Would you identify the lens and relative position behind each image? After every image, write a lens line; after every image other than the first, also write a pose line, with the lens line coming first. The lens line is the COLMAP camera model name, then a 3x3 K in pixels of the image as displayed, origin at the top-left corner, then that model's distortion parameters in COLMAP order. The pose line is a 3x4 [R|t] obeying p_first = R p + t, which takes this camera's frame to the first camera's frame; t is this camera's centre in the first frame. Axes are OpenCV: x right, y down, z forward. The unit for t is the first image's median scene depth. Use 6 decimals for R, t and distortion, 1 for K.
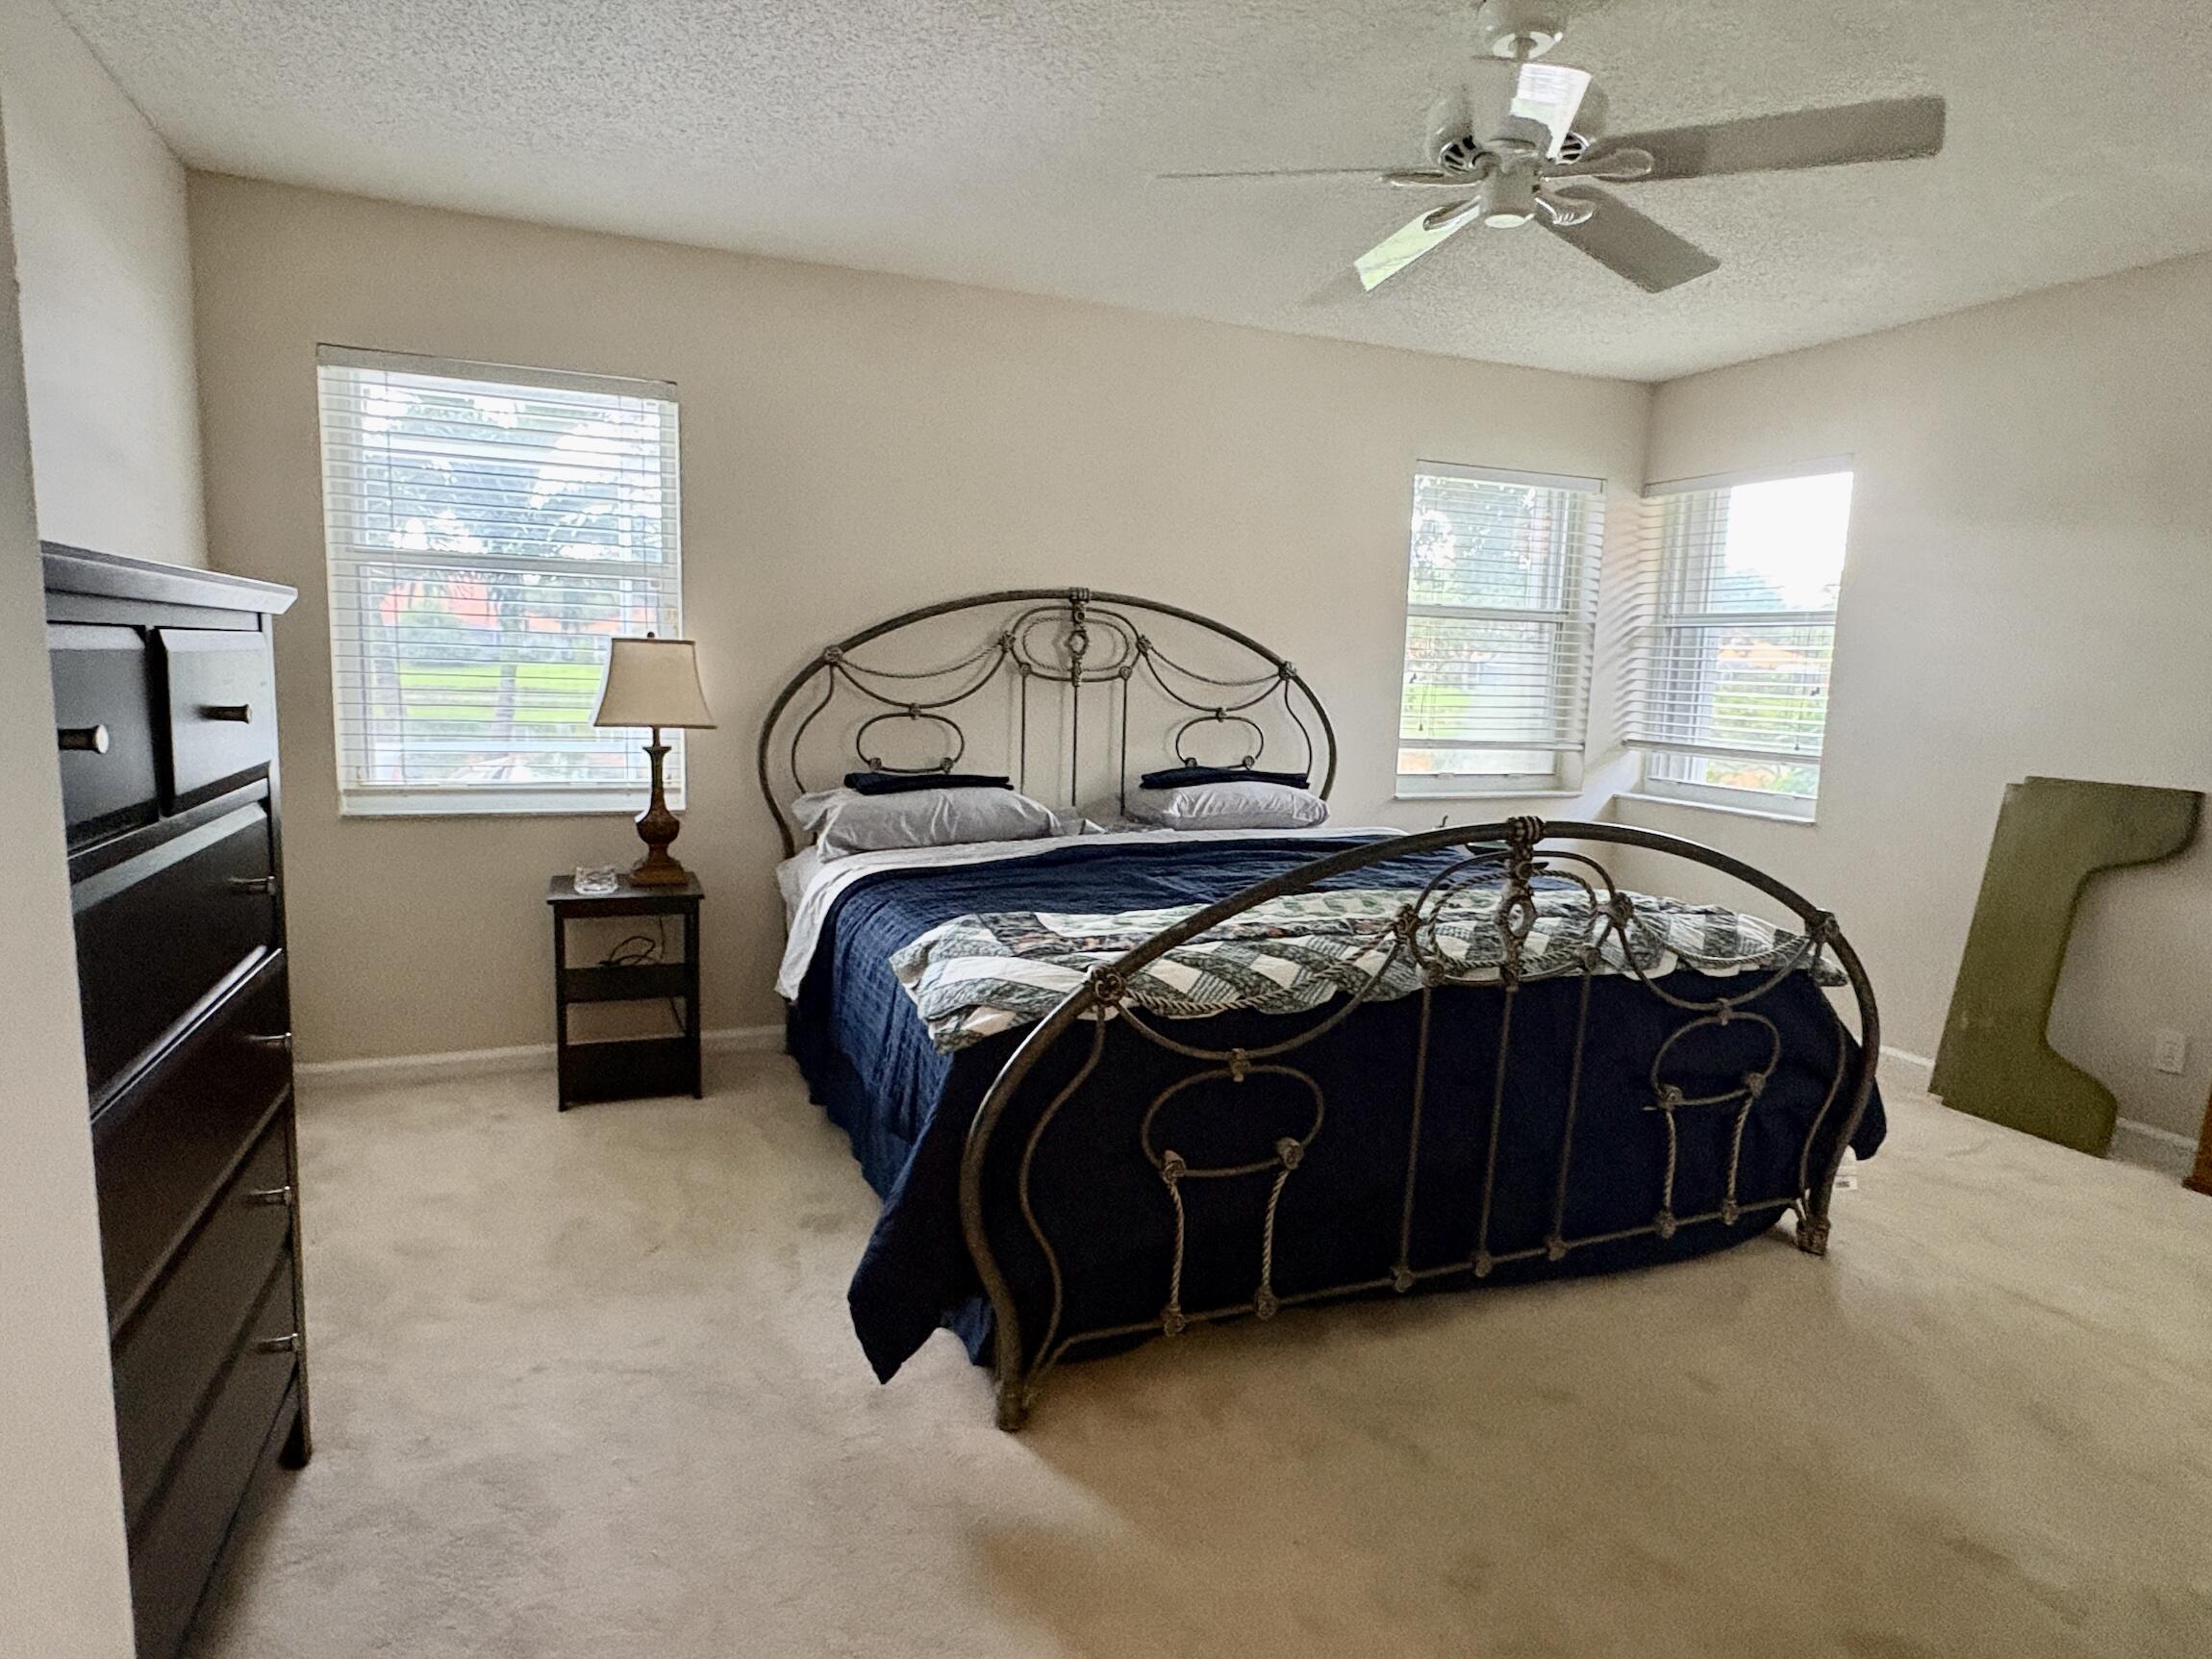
lens RADIAL K [[1255.0, 0, 1096.5], [0, 1255.0, 829.8], [0, 0, 1]] dist [-0.002665, 0.002152]
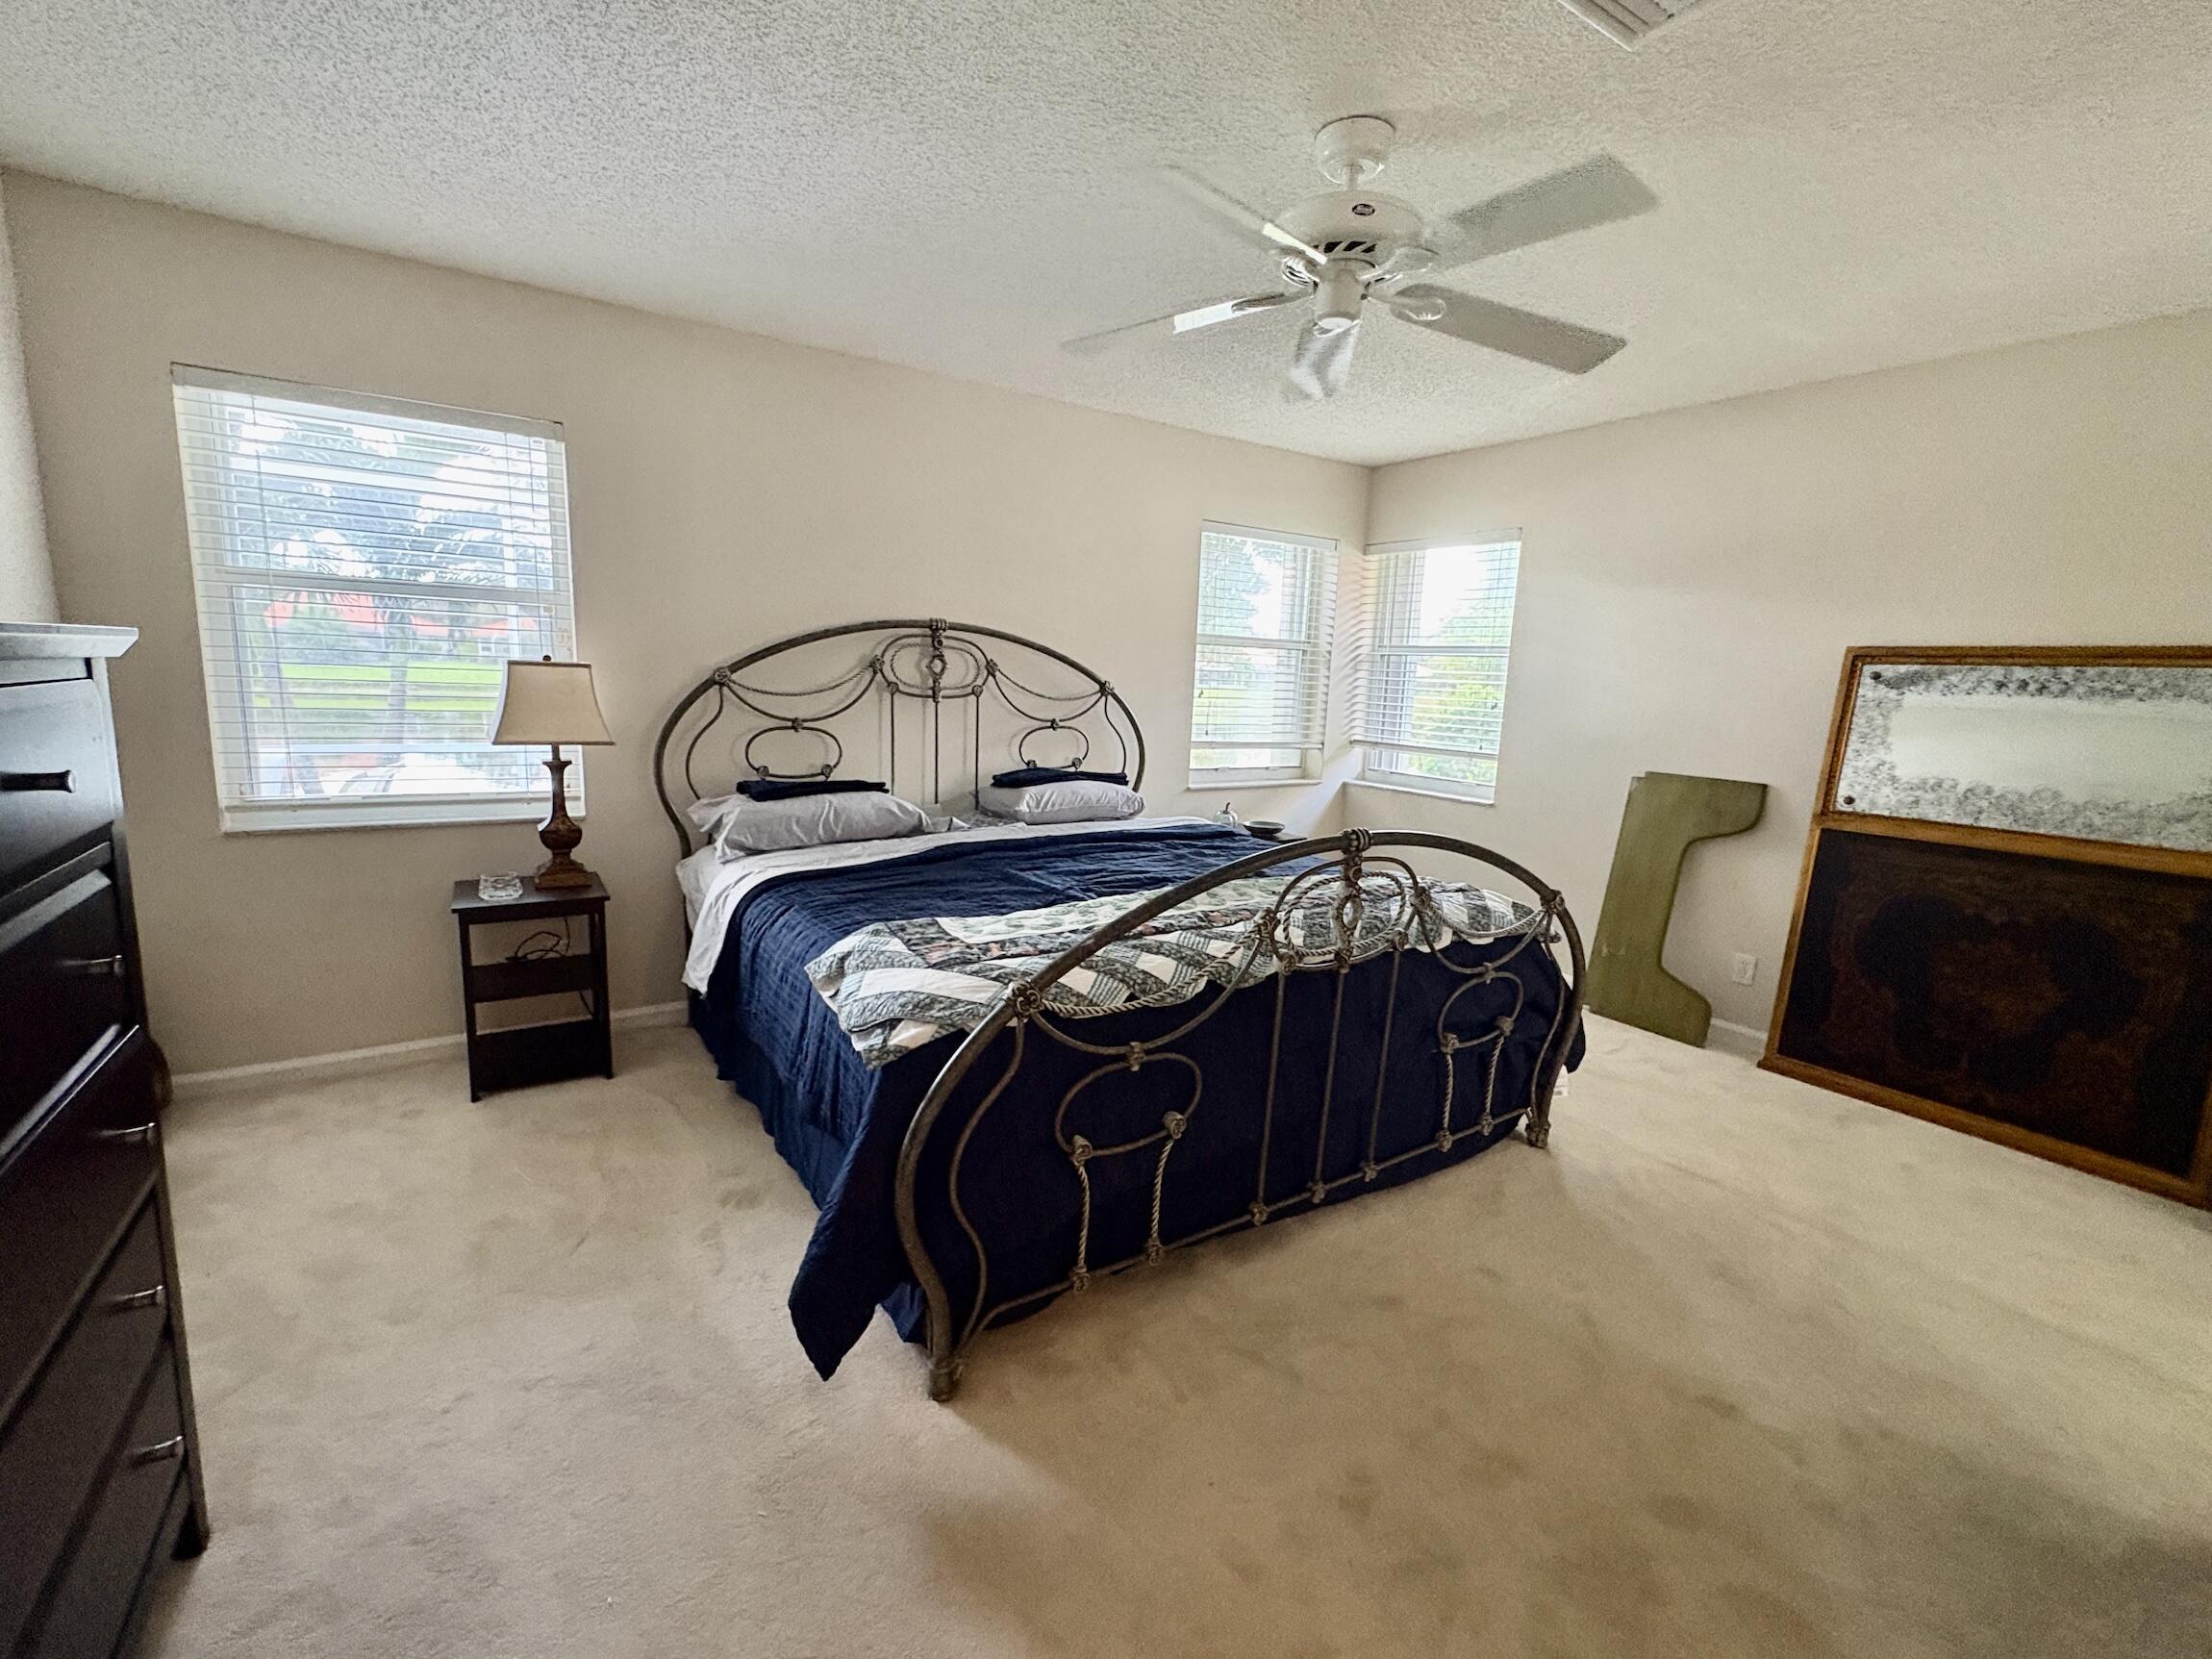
lens RADIAL K [[955.7, 0, 1103.1], [0, 955.7, 829.6], [0, 0, 1]] dist [0.000697, -0.000786]
pose [[0.981235, -0.023706, 0.191354, -0.057938], [0.016650, 0.999124, 0.038398, -0.039813], [-0.192097, -0.034492, 0.980770, 0.119003]]
